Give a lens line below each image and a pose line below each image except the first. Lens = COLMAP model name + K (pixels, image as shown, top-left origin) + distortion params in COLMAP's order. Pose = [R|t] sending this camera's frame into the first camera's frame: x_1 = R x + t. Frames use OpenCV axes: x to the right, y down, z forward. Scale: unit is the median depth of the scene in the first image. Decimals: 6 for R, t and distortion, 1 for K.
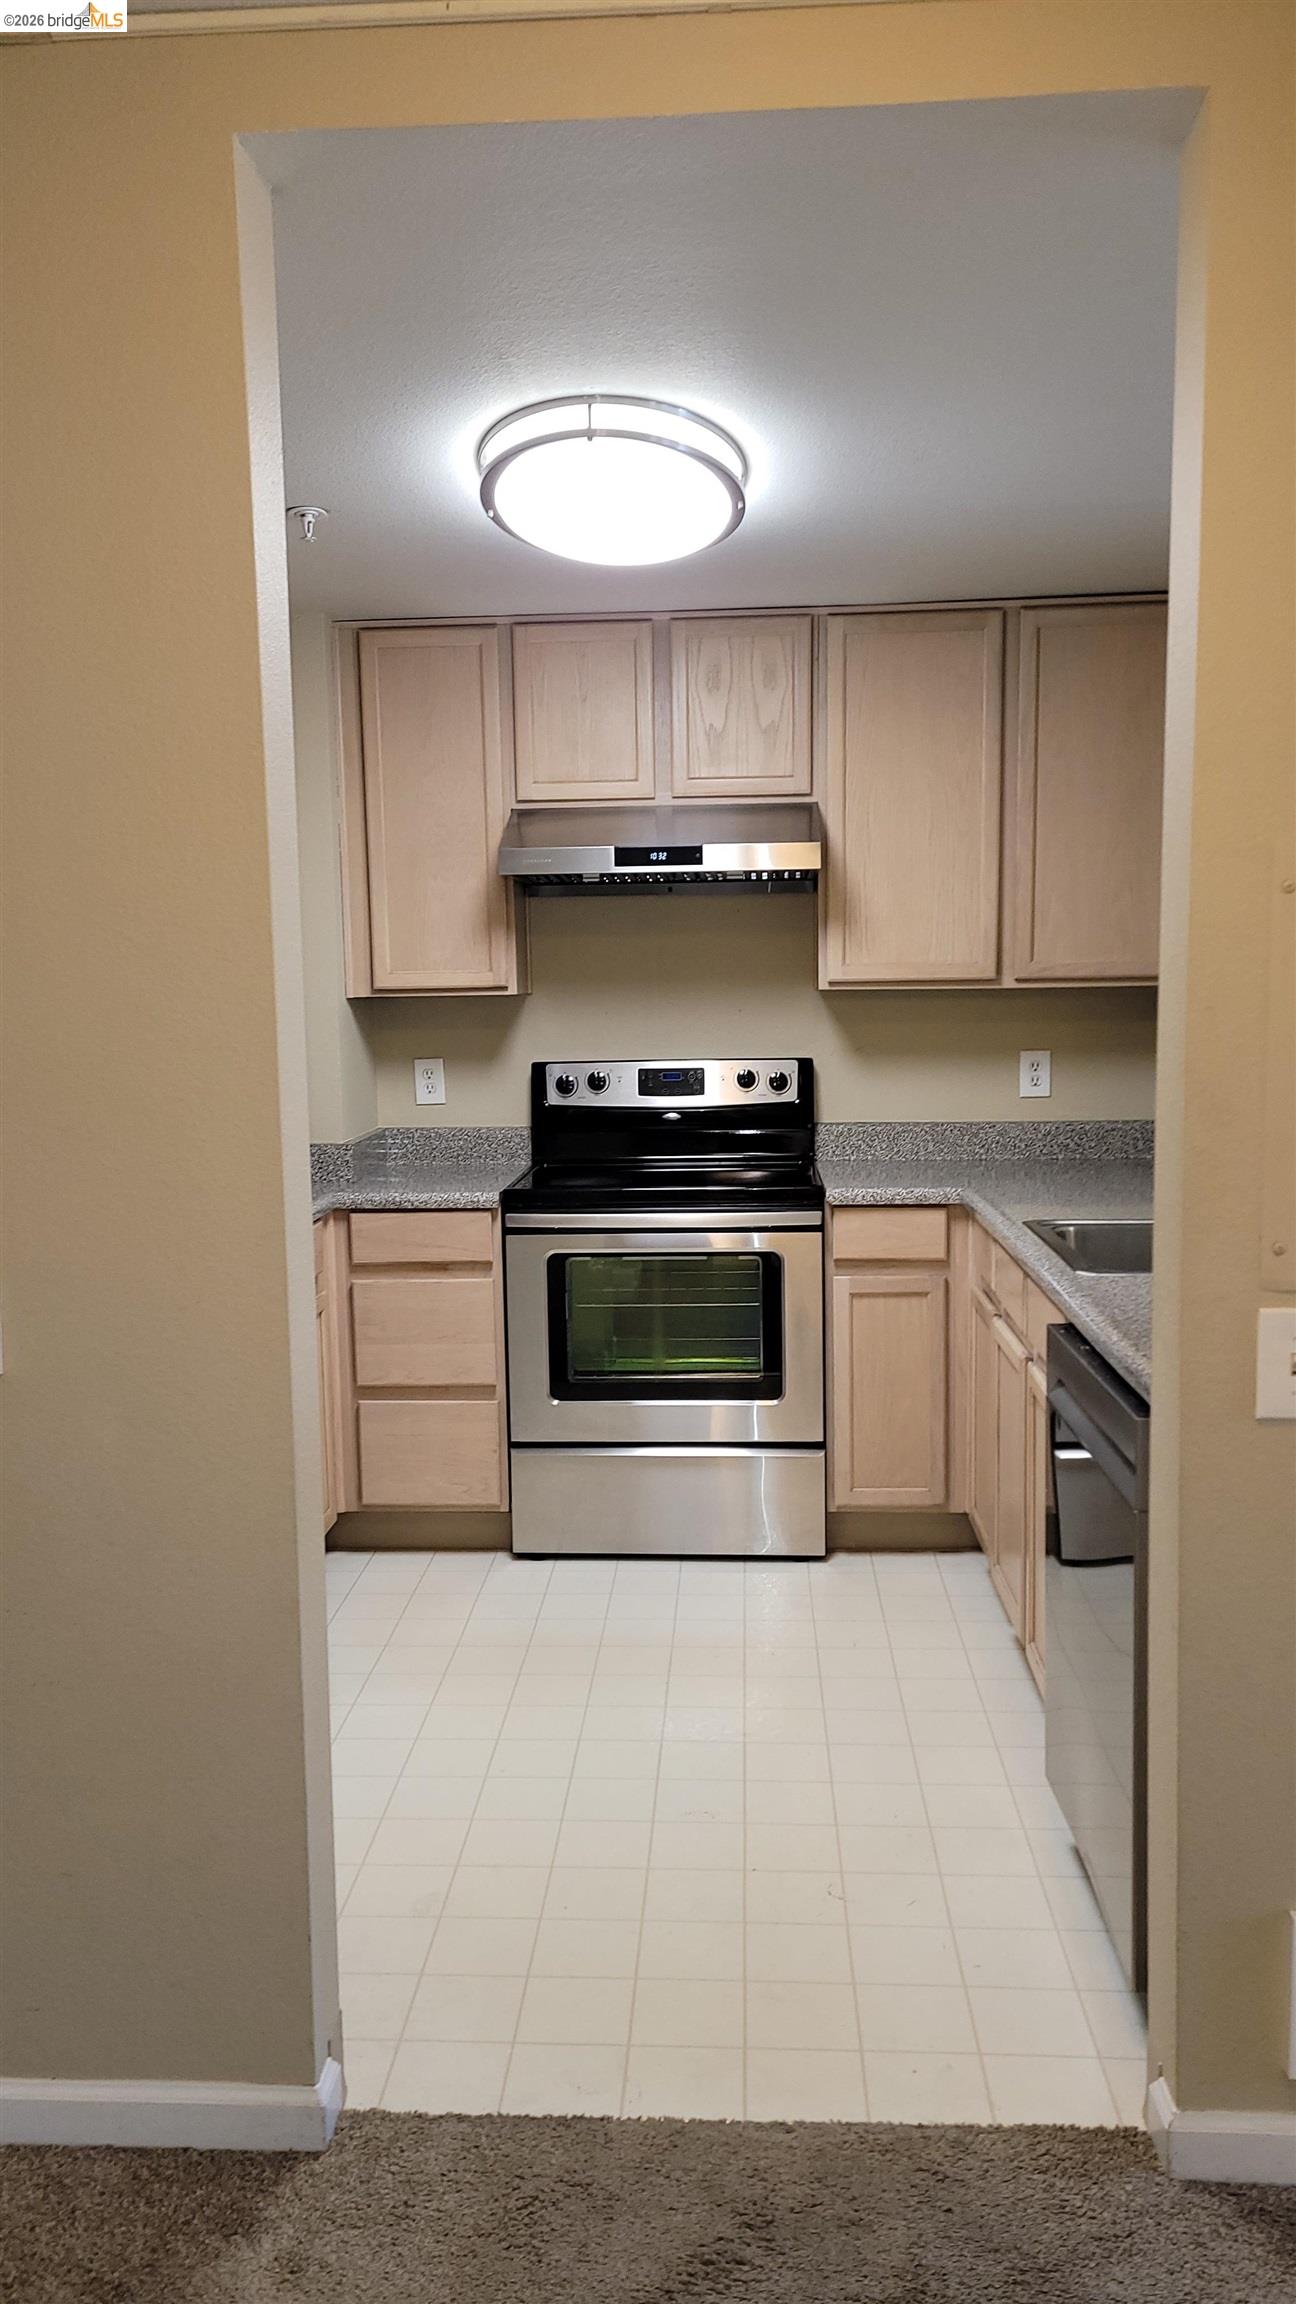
lens RADIAL K [[1713.3, 0, 656.7], [0, 1713.3, 1184.5], [0, 0, 1]] dist [0.064676, -0.059986]
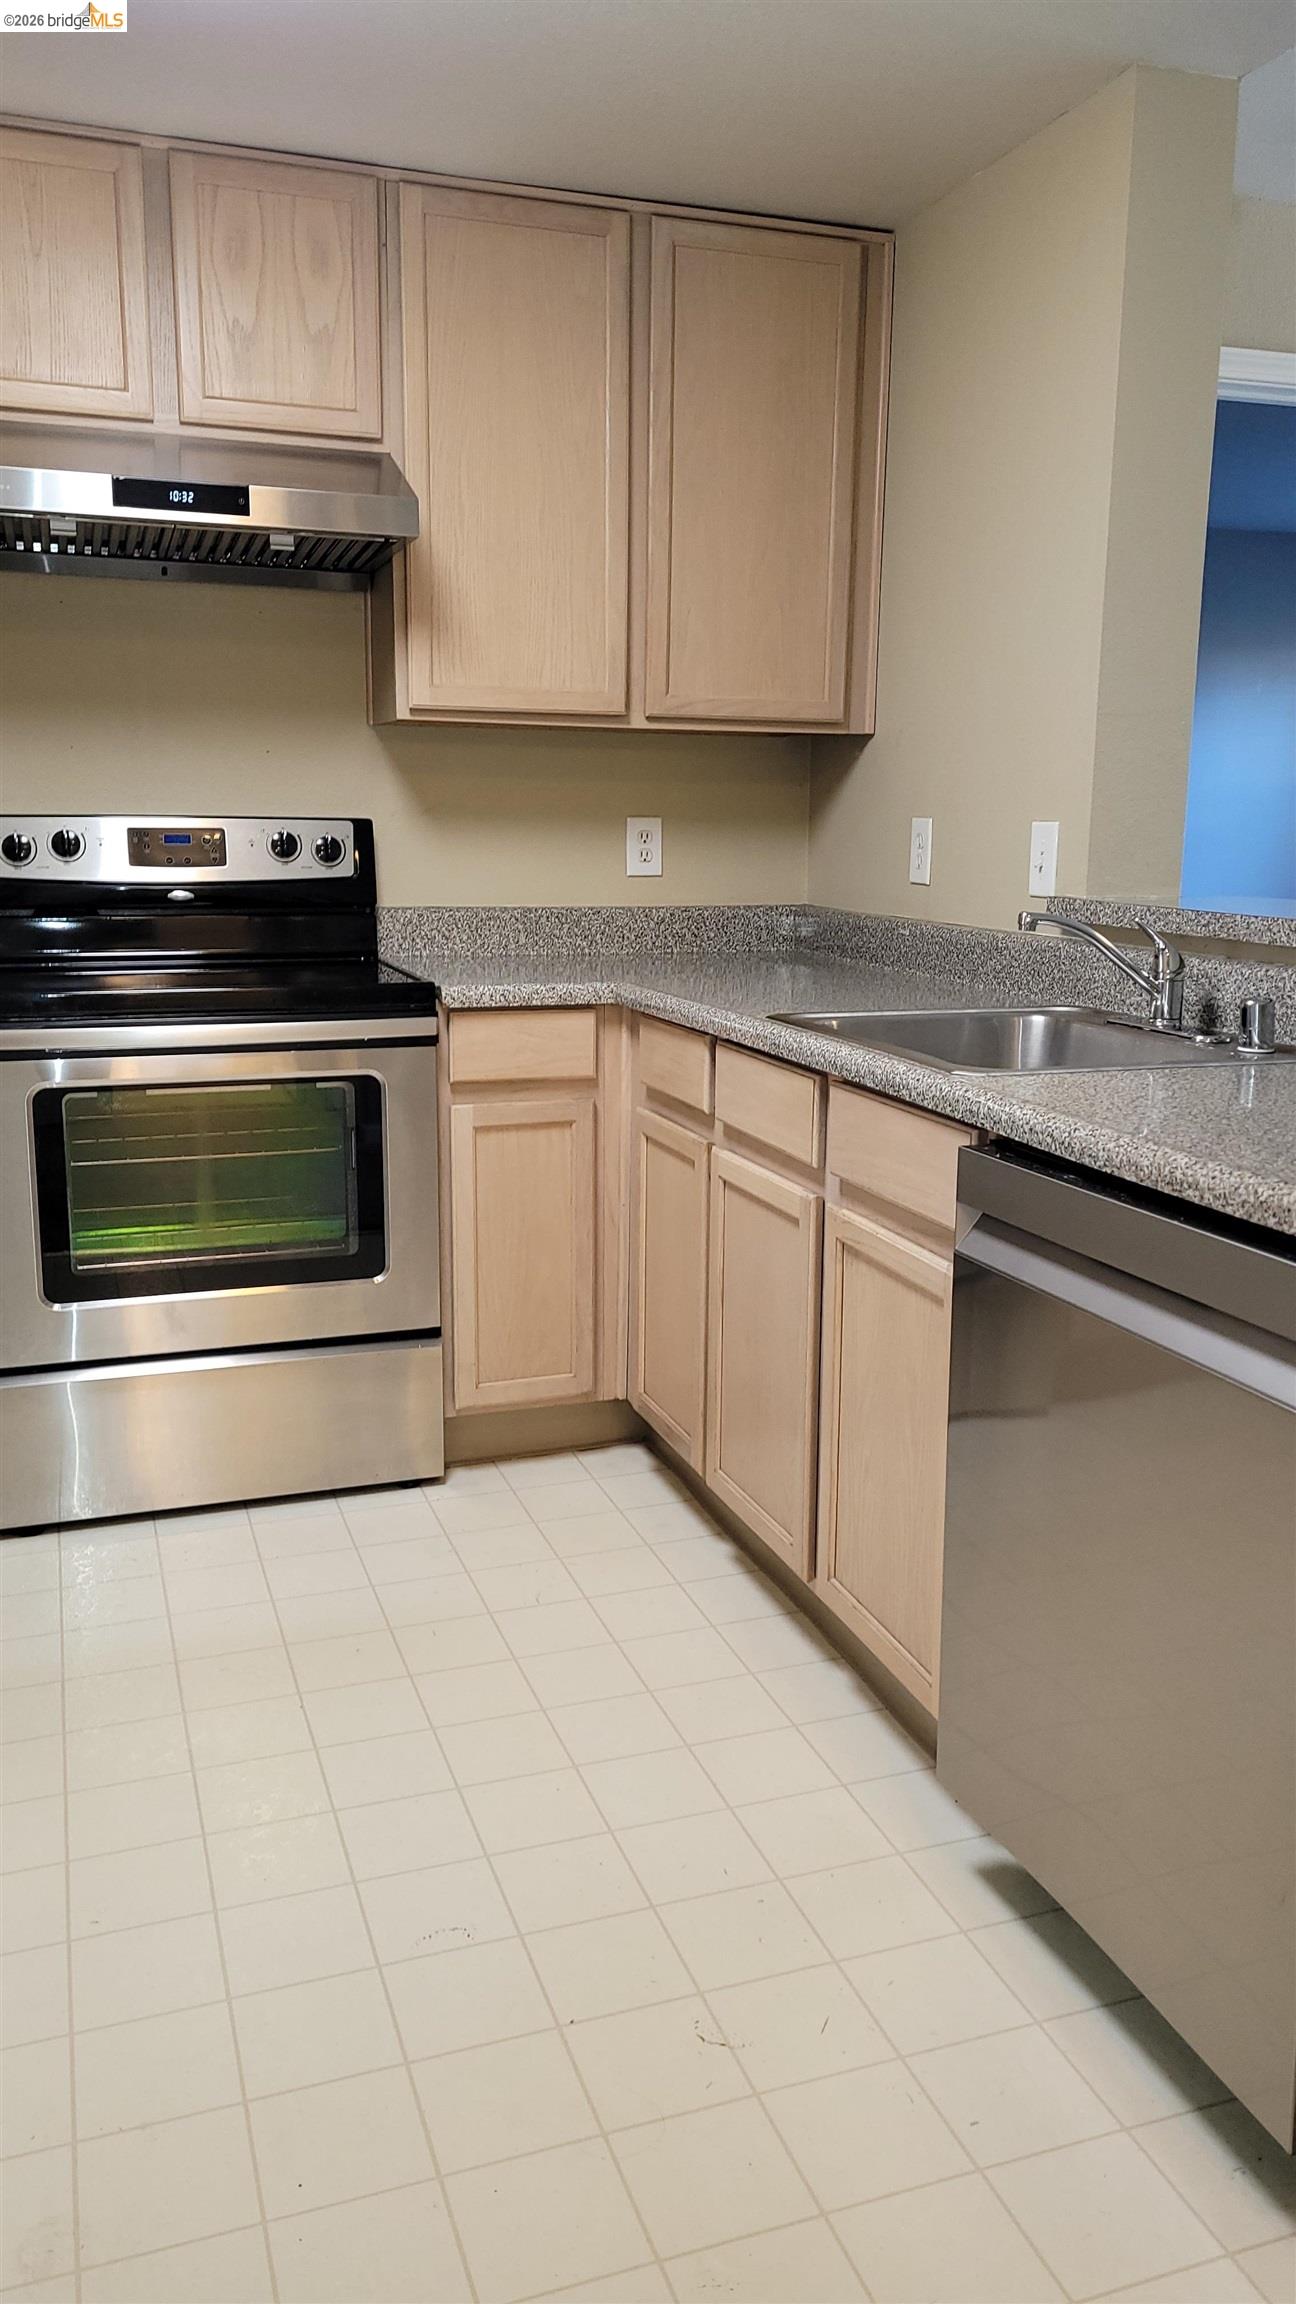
lens RADIAL K [[1722.5, 0, 675.5], [0, 1722.5, 1136.3], [0, 0, 1]] dist [0.064772, -0.060388]
pose [[0.920855, -0.047041, 0.387057, -0.093743], [0.022418, 0.997441, 0.067888, 0.017844], [-0.389261, -0.053838, 0.919553, 0.267093]]
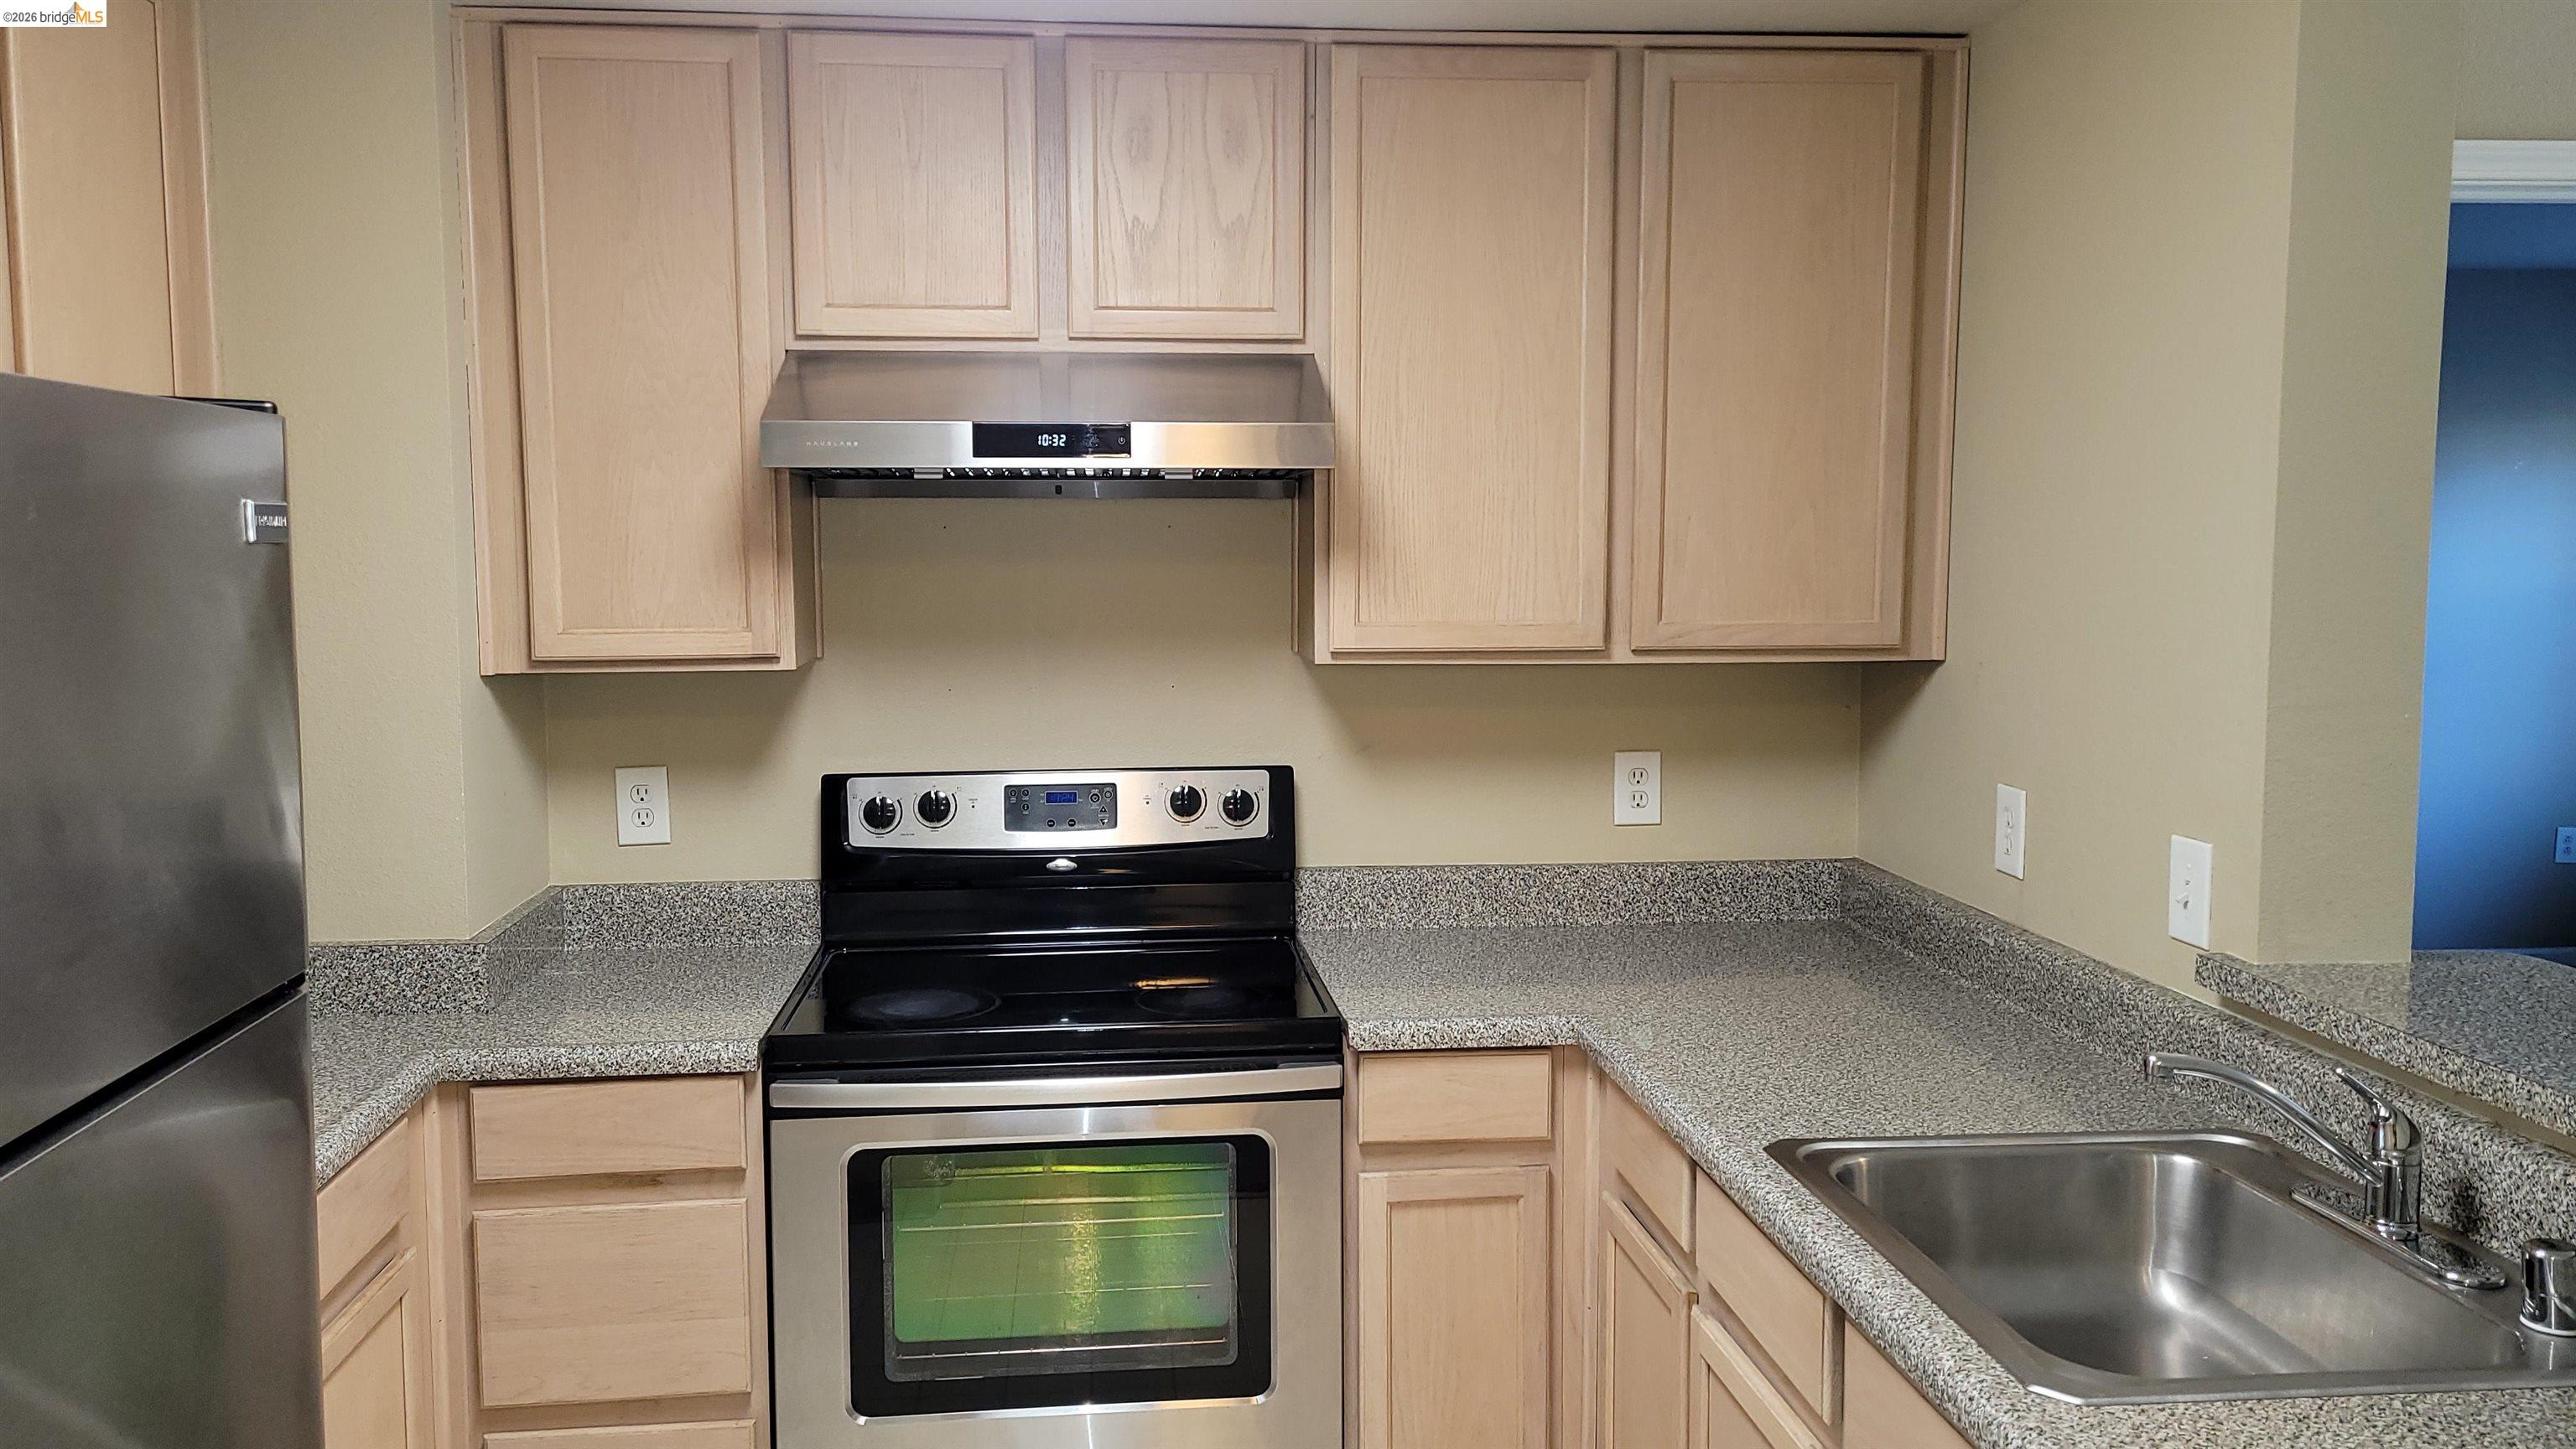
lens RADIAL K [[1915.6, 0, 1273.8], [0, 1915.6, 698.4], [0, 0, 1]] dist [0.064676, -0.059986]
pose [[0.987881, -0.000851, 0.155212, -0.024070], [0.006826, 0.999256, -0.037966, -0.078302], [-0.155064, 0.038565, 0.987151, 0.351799]]
